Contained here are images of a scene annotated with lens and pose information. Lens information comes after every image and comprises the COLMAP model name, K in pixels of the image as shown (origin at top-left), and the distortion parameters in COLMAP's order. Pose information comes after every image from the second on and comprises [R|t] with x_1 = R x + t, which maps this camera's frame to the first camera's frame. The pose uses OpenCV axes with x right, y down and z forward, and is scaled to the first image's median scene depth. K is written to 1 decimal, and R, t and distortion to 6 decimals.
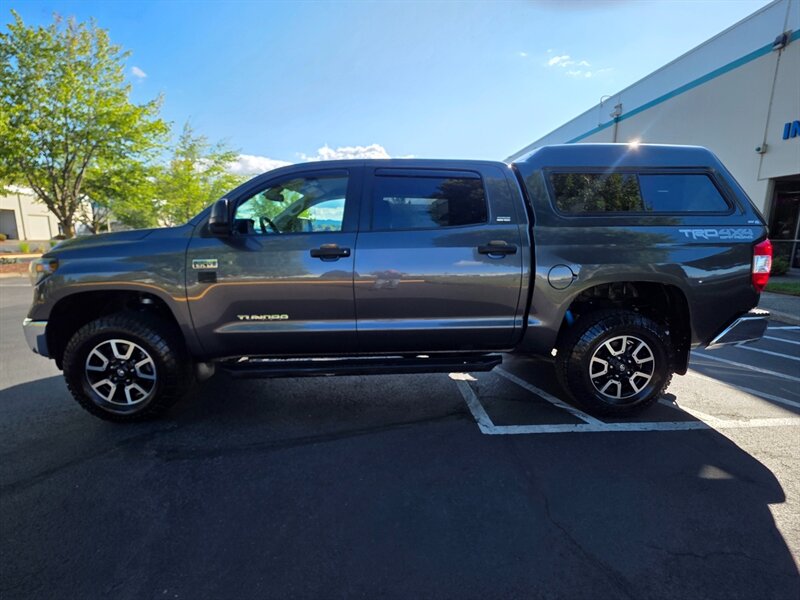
lens RADIAL K [[332.1, 0, 400.6], [0, 332.1, 296.8], [0, 0, 1]] dist [-0.000685, 0.000970]
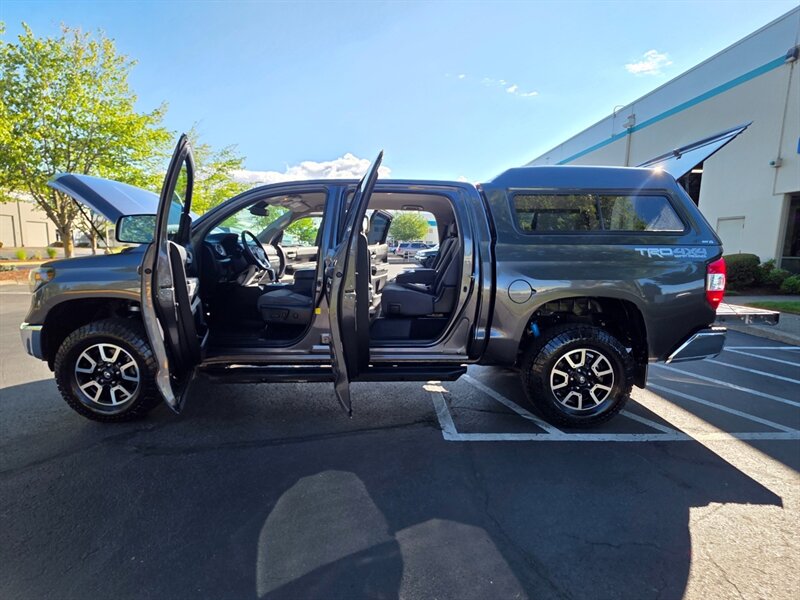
lens RADIAL K [[349.8, 0, 400.0], [0, 349.8, 300.0], [0, 0, 1]] dist [0.000753, -0.000353]
pose [[0.999696, 0.014816, -0.019694, 0.113644], [-0.015444, 0.999364, -0.032131, 0.008116], [0.019206, 0.032426, 0.999290, -0.111525]]
